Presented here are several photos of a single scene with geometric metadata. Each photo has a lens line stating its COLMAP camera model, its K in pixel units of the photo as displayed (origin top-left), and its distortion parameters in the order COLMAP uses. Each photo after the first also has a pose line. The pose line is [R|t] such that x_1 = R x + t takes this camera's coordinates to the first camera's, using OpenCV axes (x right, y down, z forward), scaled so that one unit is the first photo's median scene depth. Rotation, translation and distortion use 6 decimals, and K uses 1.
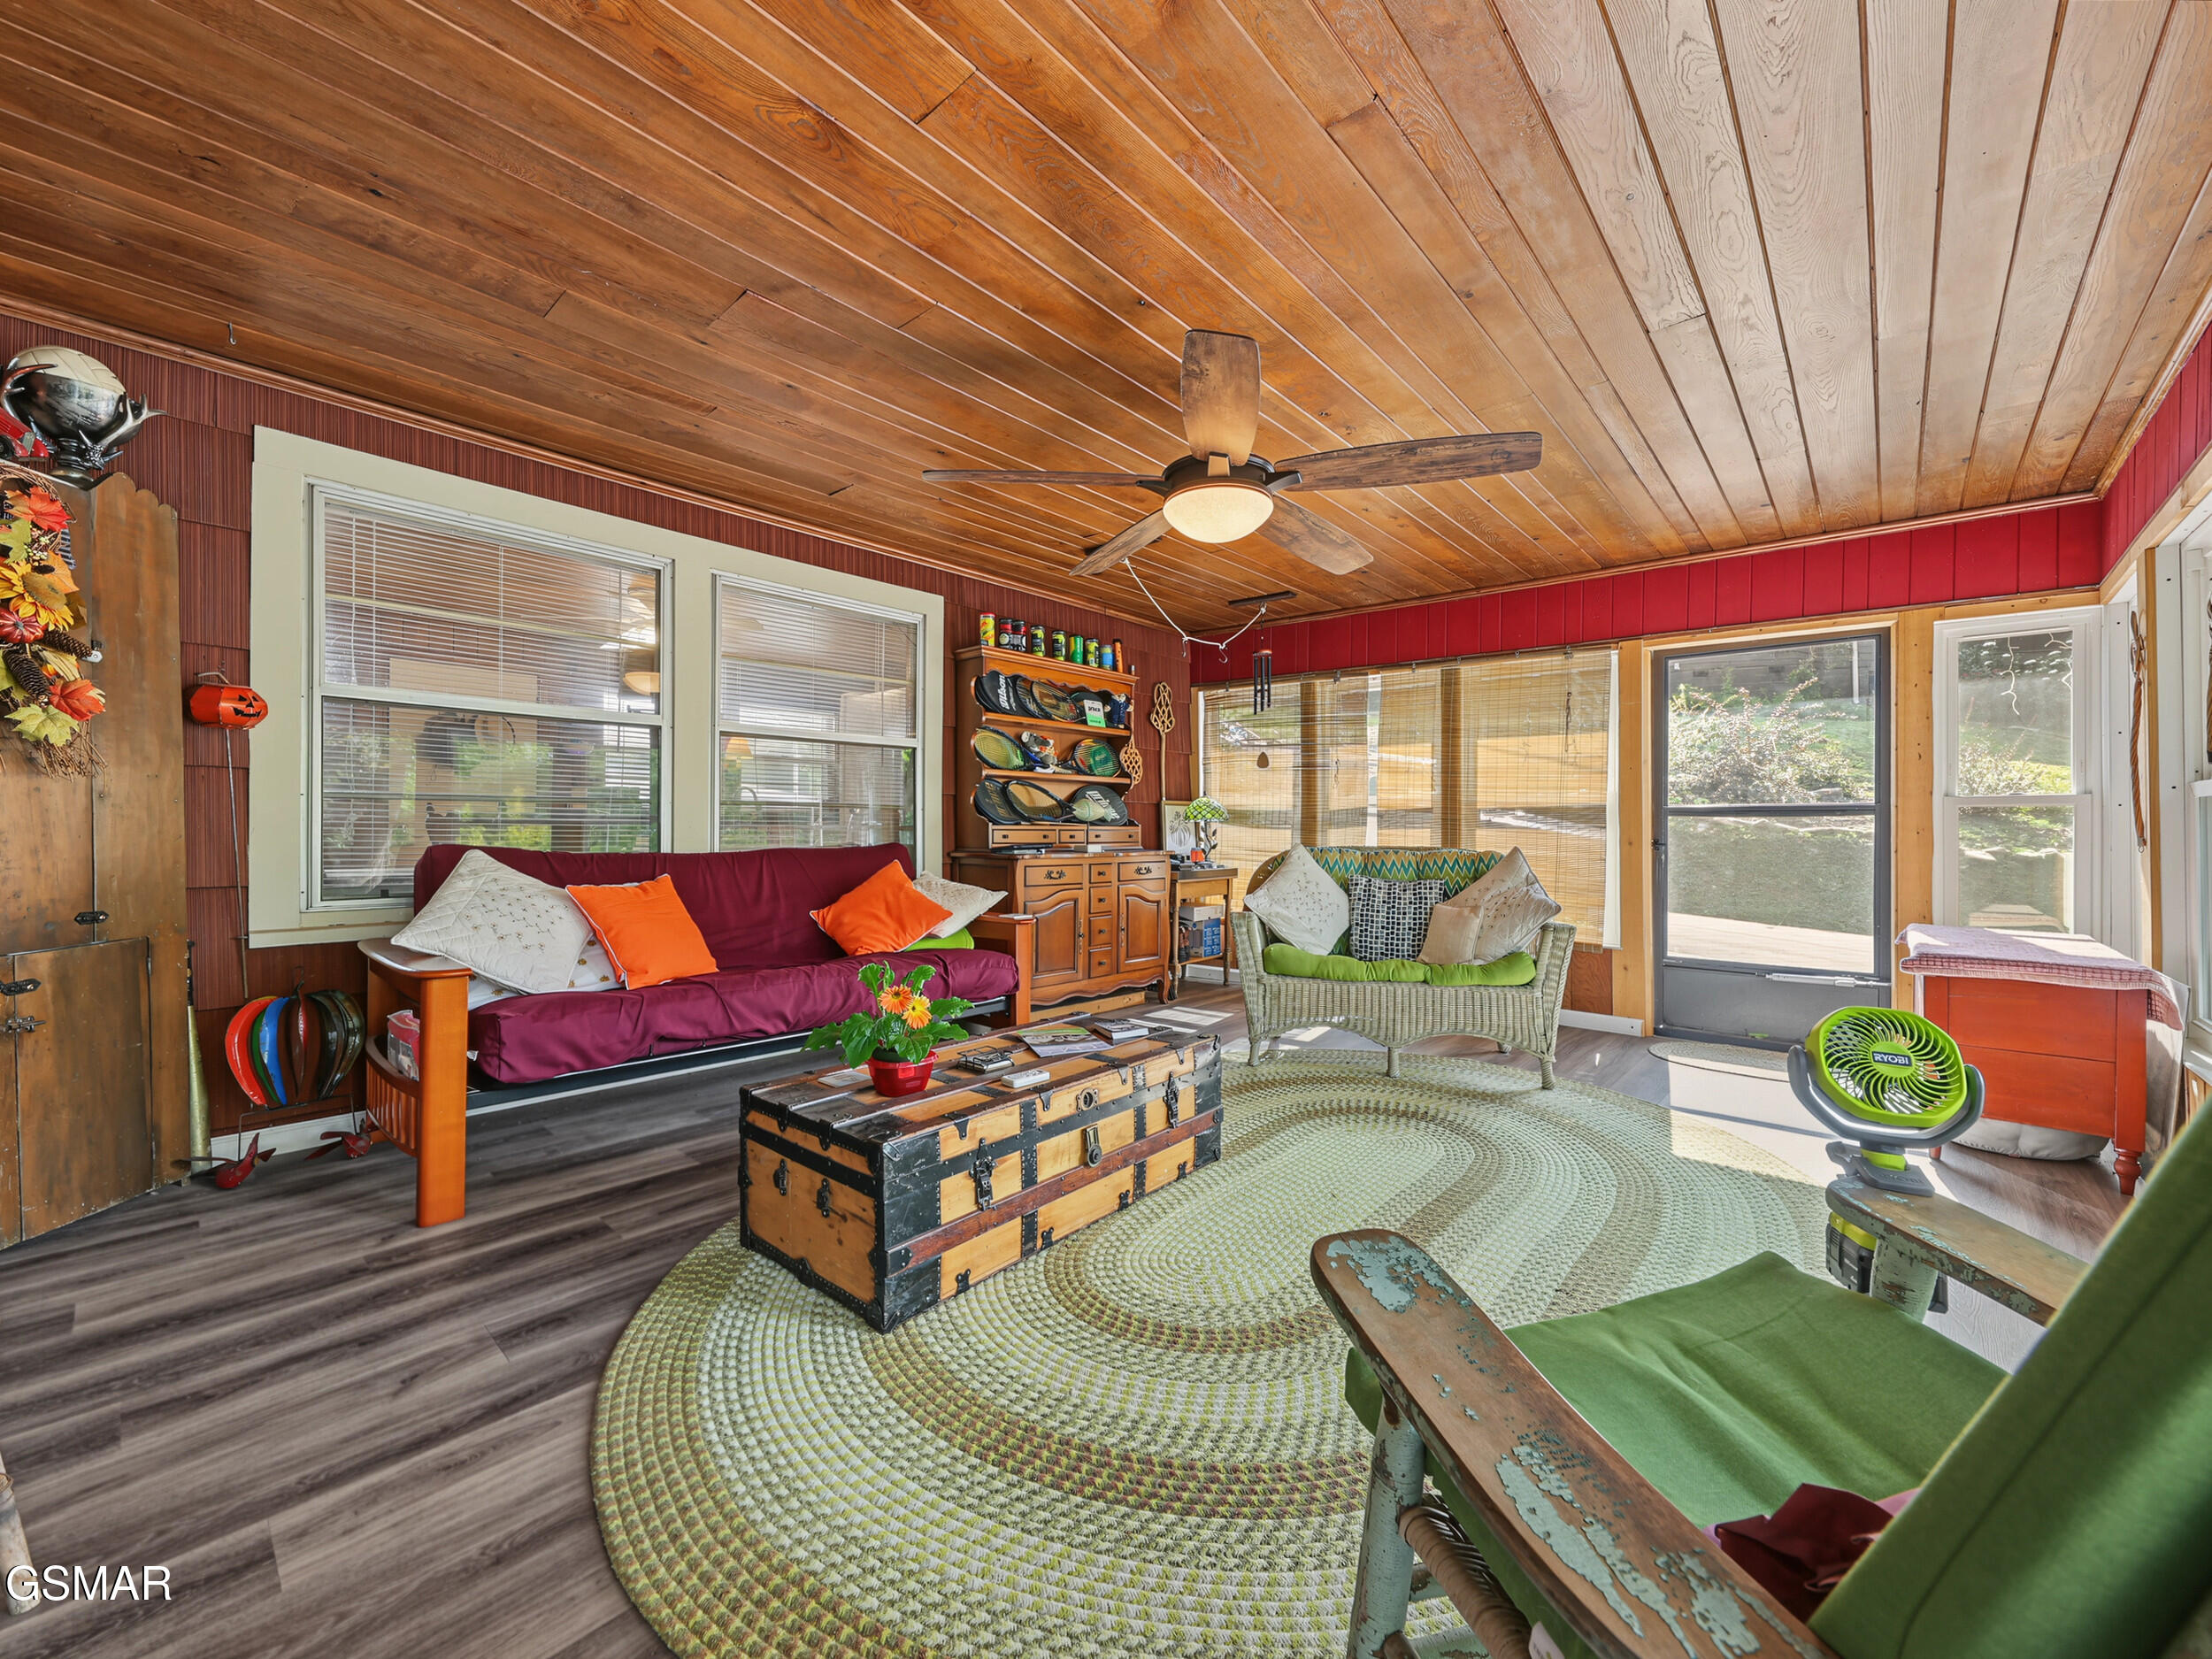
lens RADIAL K [[878.8, 0, 1092.4], [0, 878.8, 833.9], [0, 0, 1]] dist [-0.001059, -0.000002]
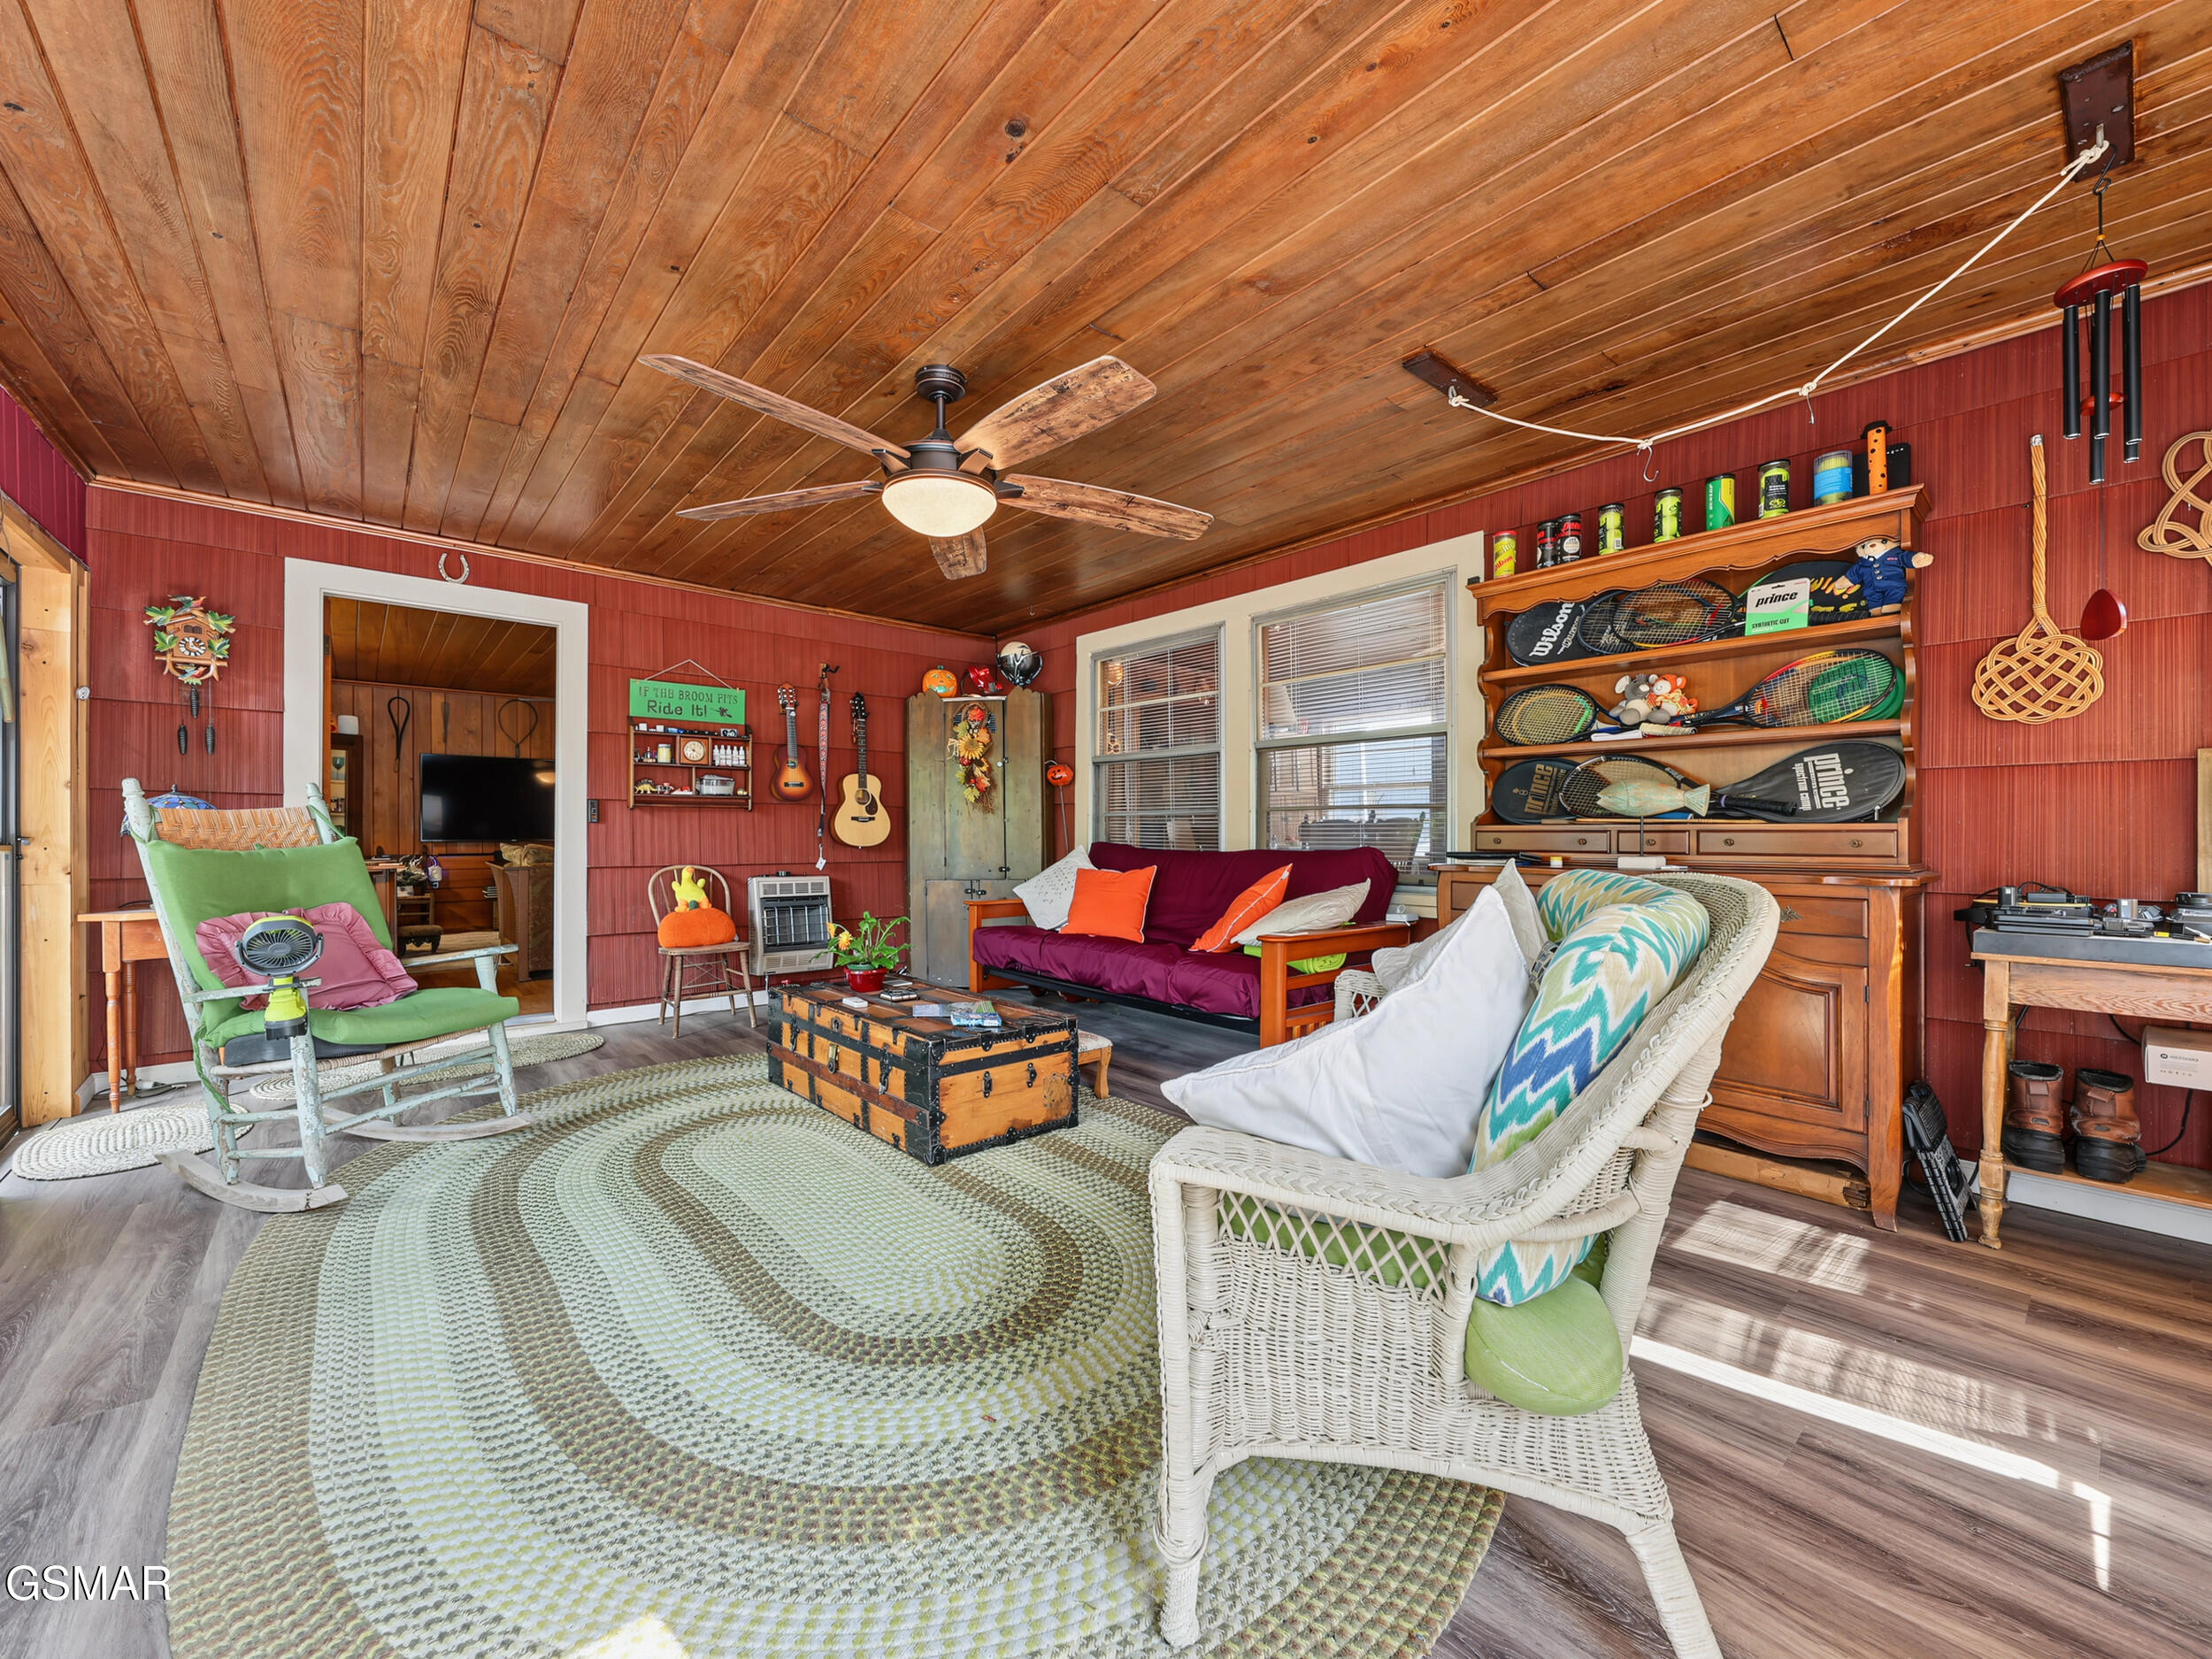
lens RADIAL K [[878.8, 0, 1092.4], [0, 878.8, 833.9], [0, 0, 1]] dist [-0.001059, -0.000002]
pose [[-0.147501, -0.014624, -0.988954, 0.634251], [-0.009069, 0.999869, -0.013432, 0.005454], [0.989020, 0.006988, -0.147614, 0.767629]]
